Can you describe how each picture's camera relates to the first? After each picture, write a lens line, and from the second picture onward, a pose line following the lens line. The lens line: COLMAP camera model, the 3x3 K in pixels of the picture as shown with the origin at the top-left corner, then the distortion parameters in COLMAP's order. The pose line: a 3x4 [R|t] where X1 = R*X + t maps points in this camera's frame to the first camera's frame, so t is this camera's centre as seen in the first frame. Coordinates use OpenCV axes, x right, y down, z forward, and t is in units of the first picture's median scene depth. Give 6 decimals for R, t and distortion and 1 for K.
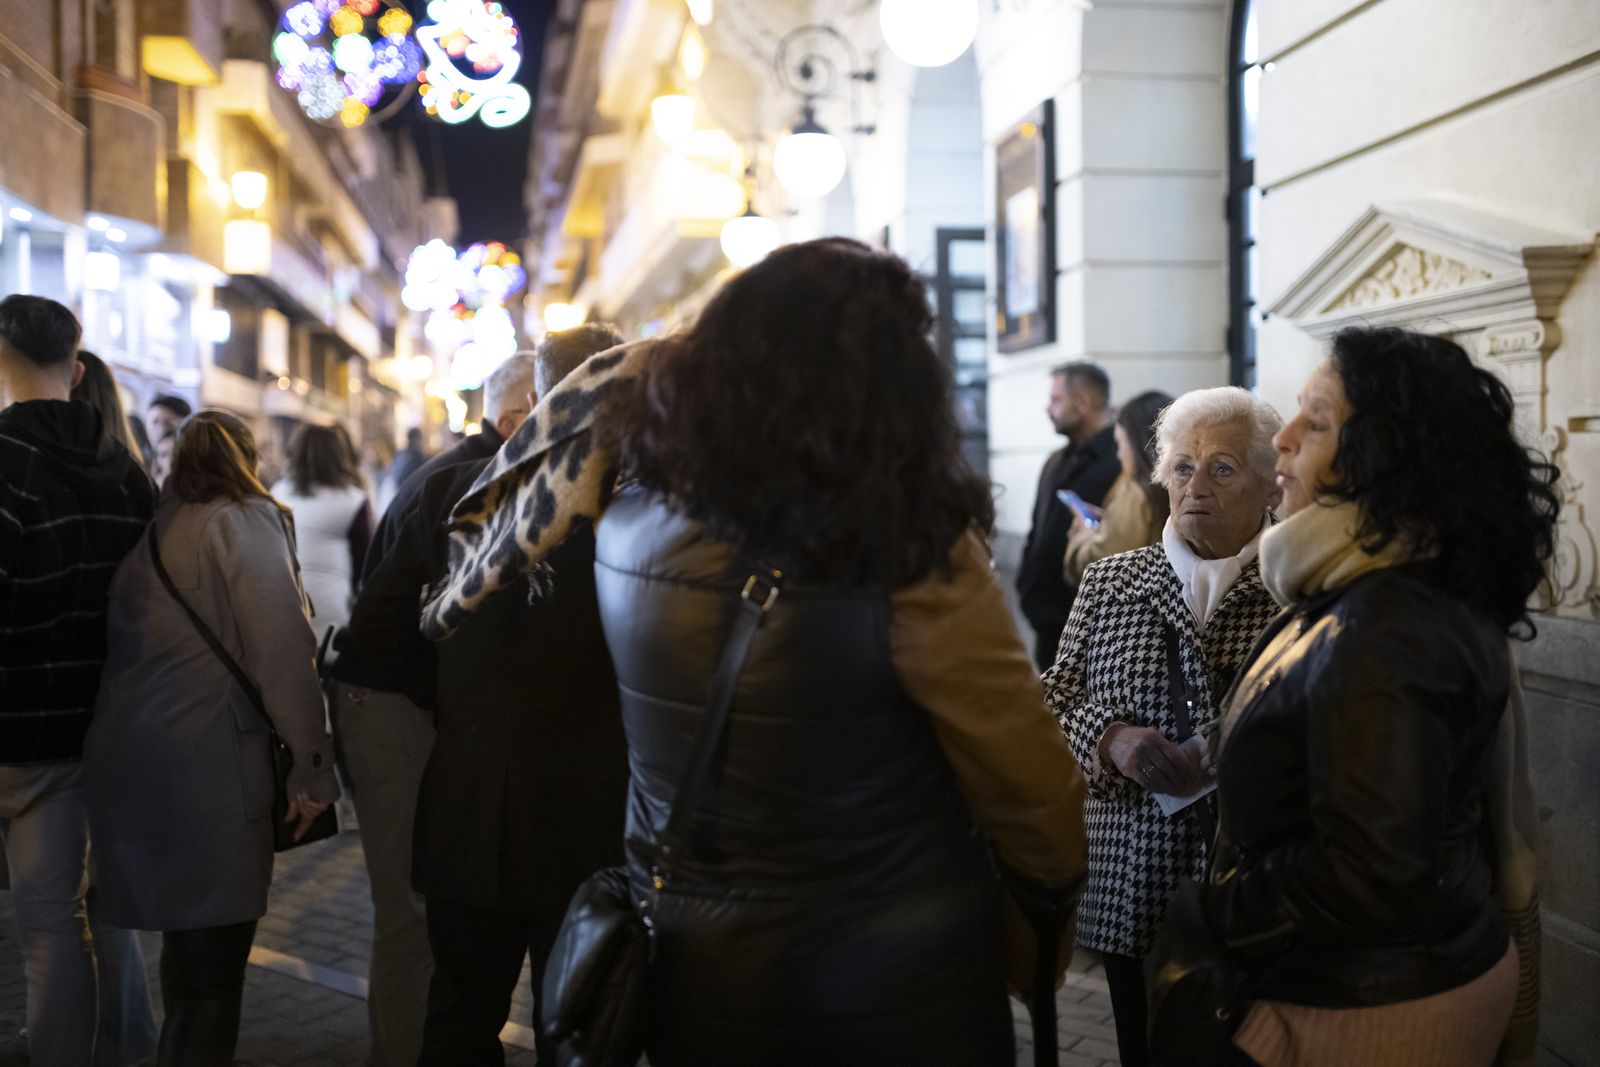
lens RADIAL K [[1598.4, 0, 776.2], [0, 1598.4, 516.6], [0, 0, 1]] dist [-0.028848, 0.006061]
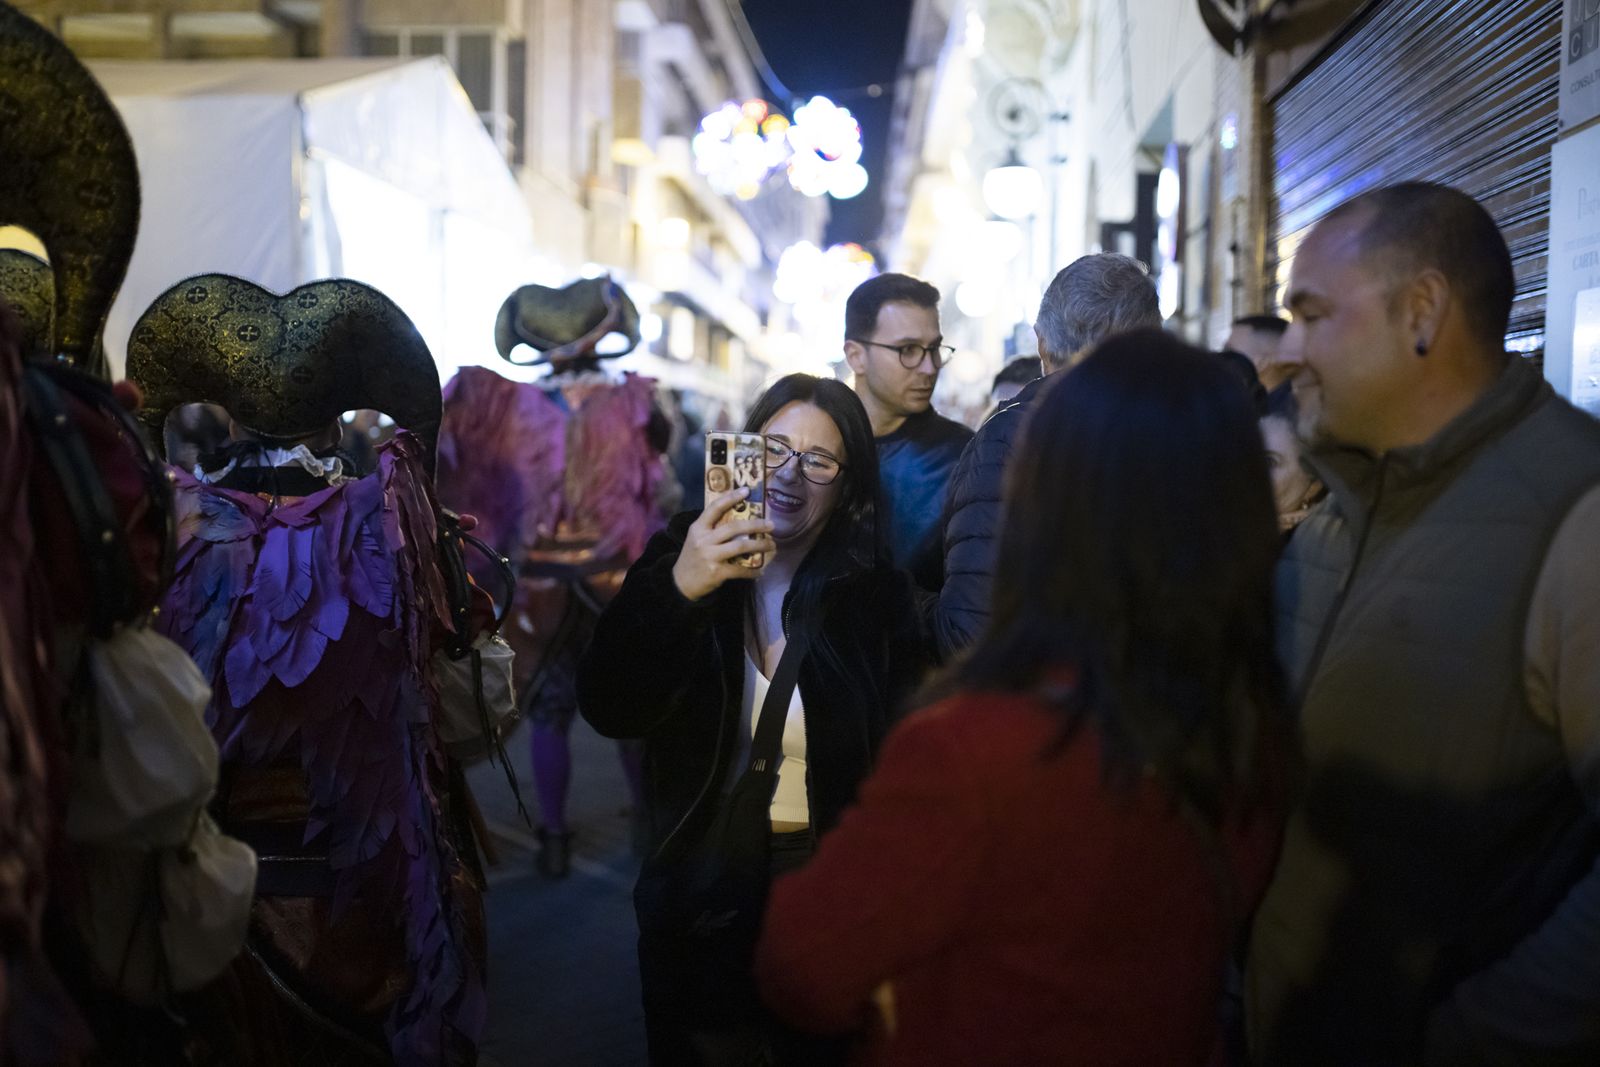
lens RADIAL K [[1598.4, 0, 776.2], [0, 1598.4, 516.6], [0, 0, 1]] dist [-0.028848, 0.006061]
pose [[0.974515, 0.034267, -0.221687, 0.089908], [-0.028197, 0.999137, 0.030488, 0.003001], [0.222541, -0.023460, 0.974641, -0.407988]]
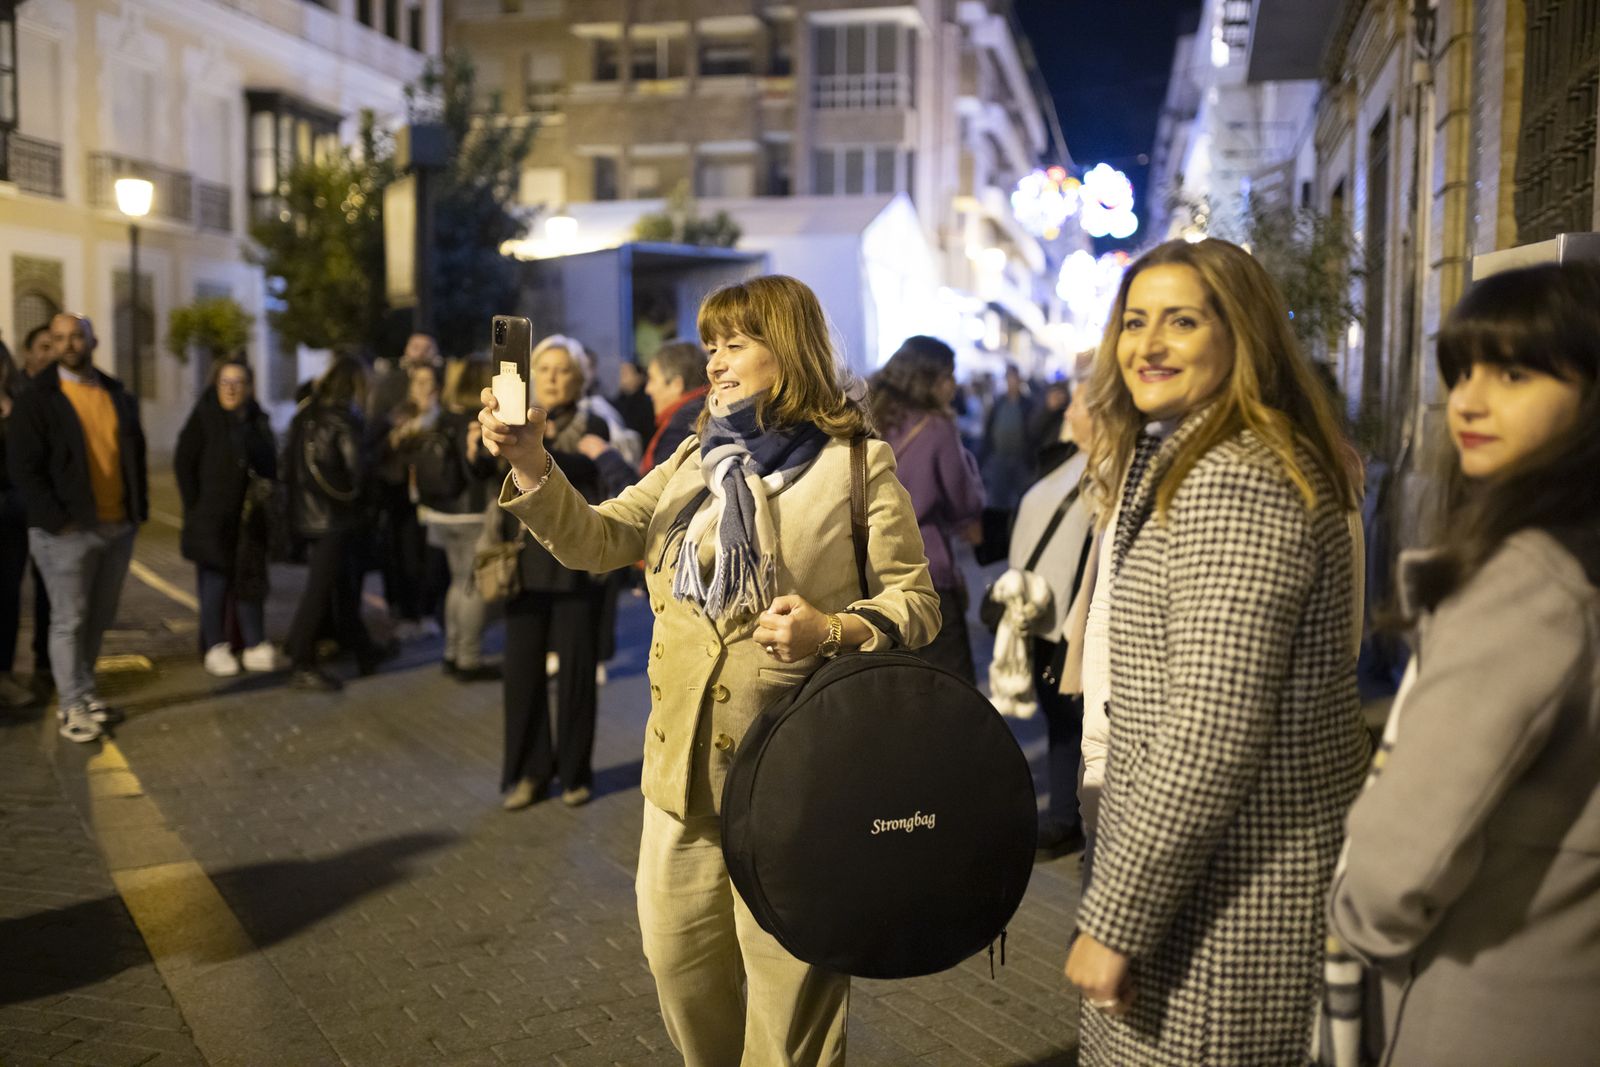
lens RADIAL K [[1624.3, 0, 799.7], [0, 1624.3, 518.0], [0, 0, 1]] dist [-0.037153, 0.099933]
pose [[0.933409, 0.039876, -0.356592, 0.185323], [-0.025023, 0.998620, 0.046171, 0.030385], [0.357941, -0.034174, 0.933119, -1.036038]]
